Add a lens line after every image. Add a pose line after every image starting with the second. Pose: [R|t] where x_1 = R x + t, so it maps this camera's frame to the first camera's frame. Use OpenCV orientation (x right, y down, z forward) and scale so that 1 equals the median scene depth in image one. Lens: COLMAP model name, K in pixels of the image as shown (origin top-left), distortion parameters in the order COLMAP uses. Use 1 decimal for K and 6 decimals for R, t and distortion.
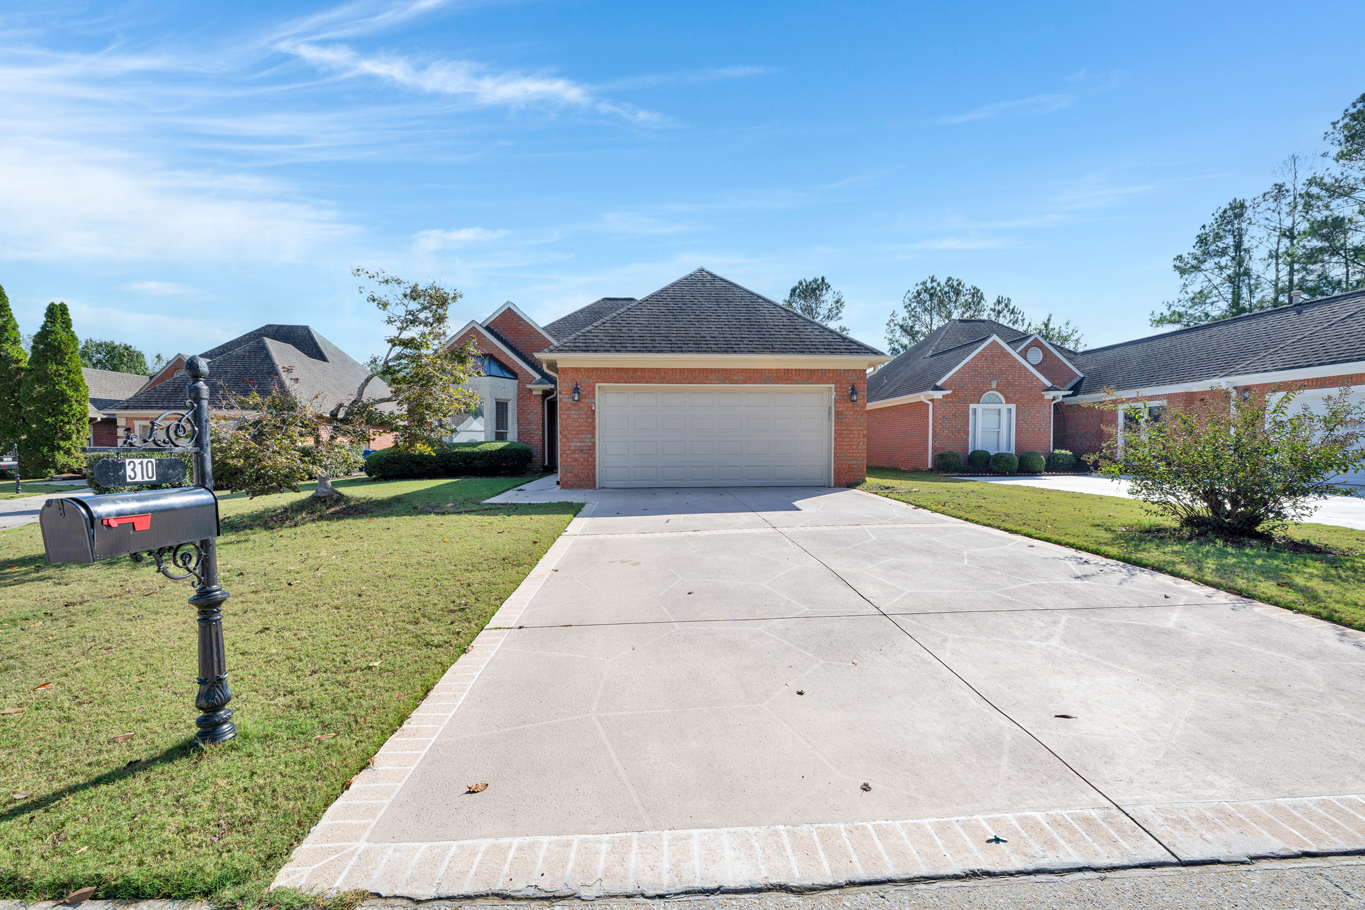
lens RADIAL K [[544.2, 0, 686.5], [0, 544.2, 457.3], [0, 0, 1]] dist [-0.001912, -0.000220]
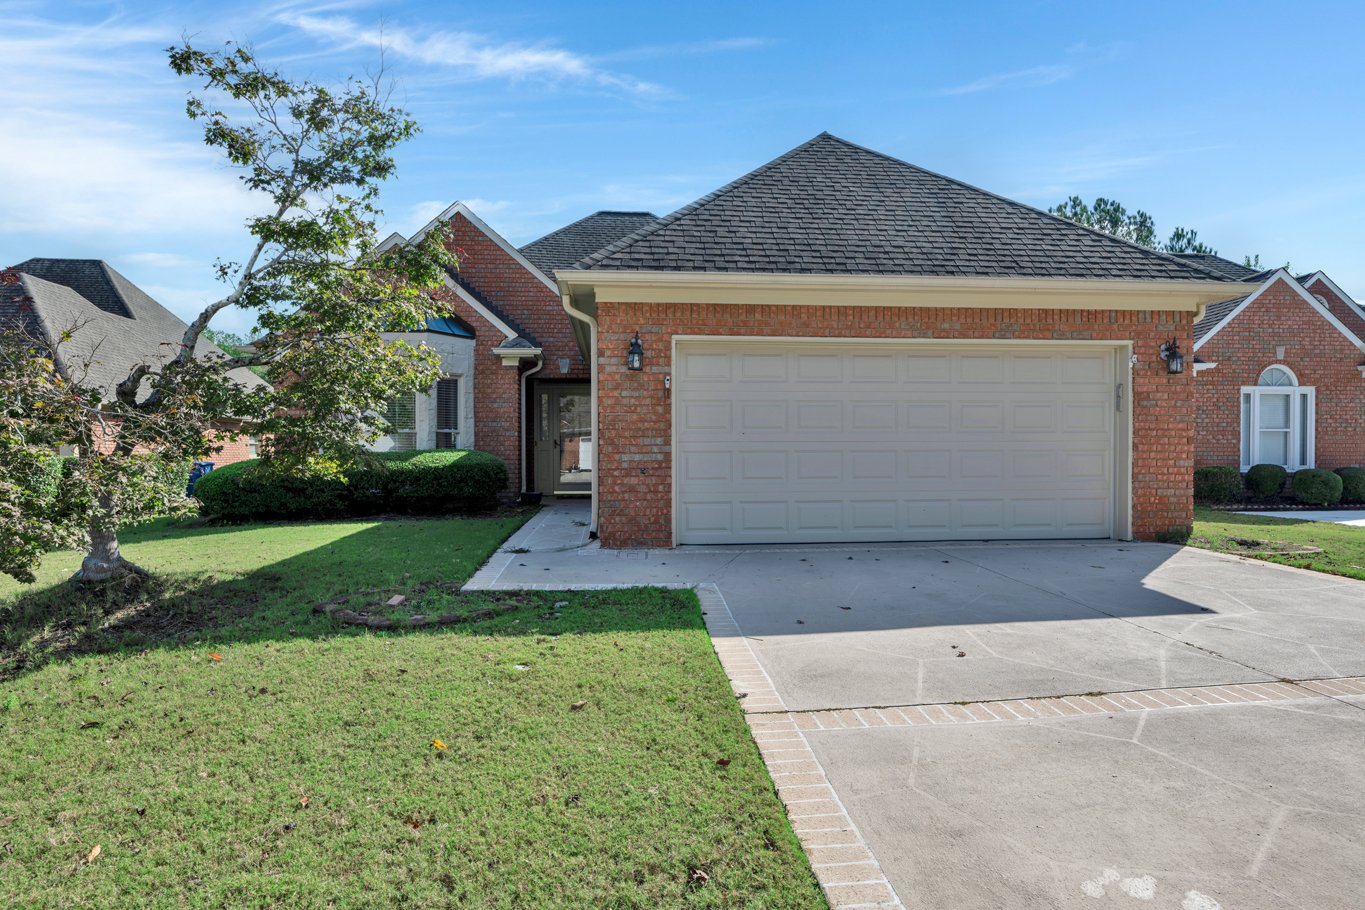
lens RADIAL K [[772.5, 0, 682.5], [0, 772.5, 455.0], [0, 0, 1]] dist [-0.001288, 0.000085]
pose [[0.999486, -0.000319, 0.032066, -0.175334], [0.000917, 0.999826, -0.018645, -0.012763], [-0.032054, 0.018664, 0.999312, 0.289684]]
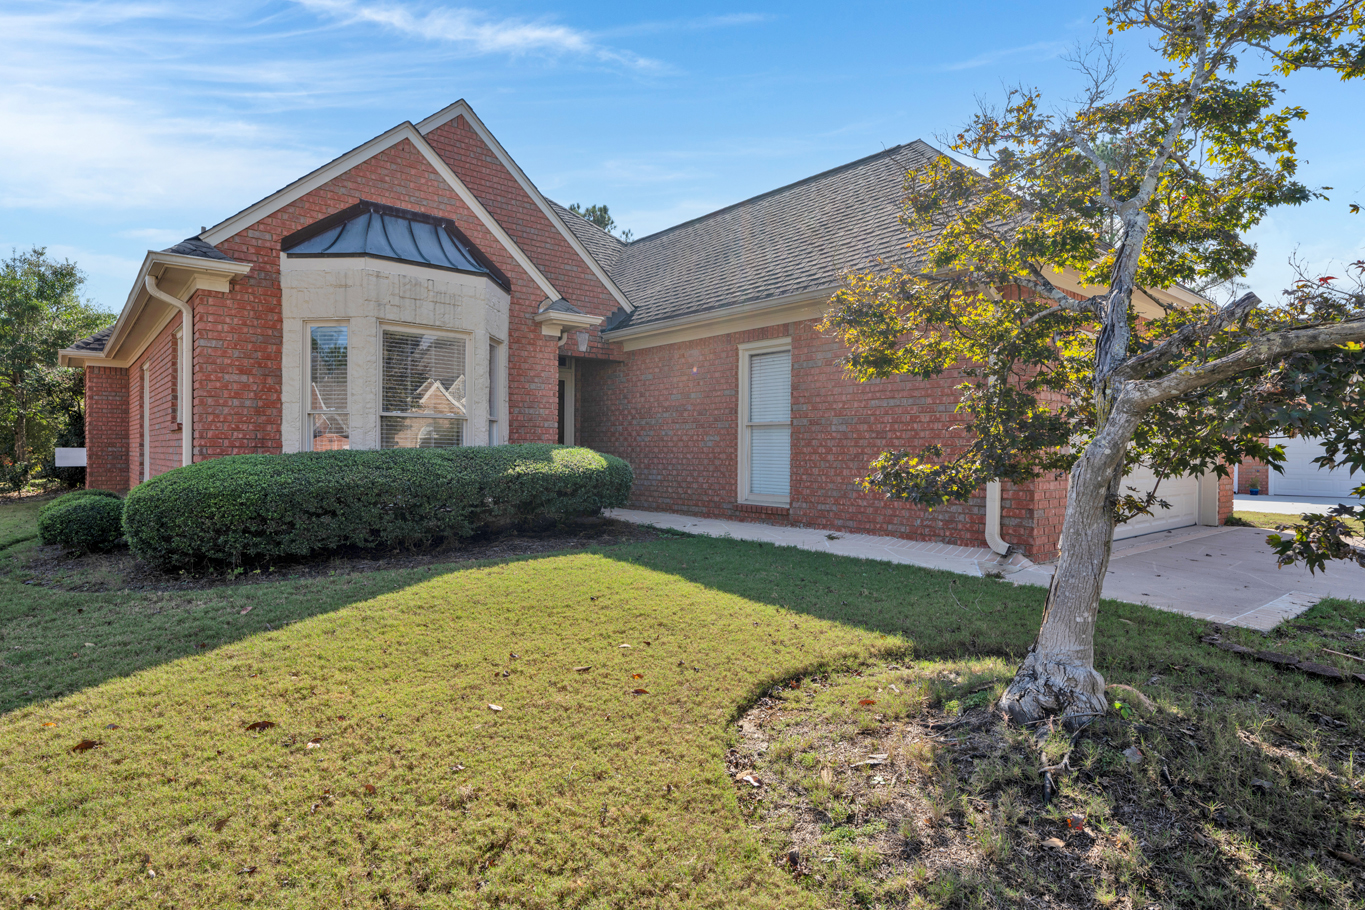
lens RADIAL K [[743.4, 0, 682.5], [0, 743.4, 455.0], [0, 0, 1]] dist [-0.001504, -0.000499]
pose [[0.797279, 0.004570, 0.603593, -0.775823], [0.006772, 0.999841, -0.016516, -0.016664], [-0.603573, 0.017256, 0.797121, 0.676990]]
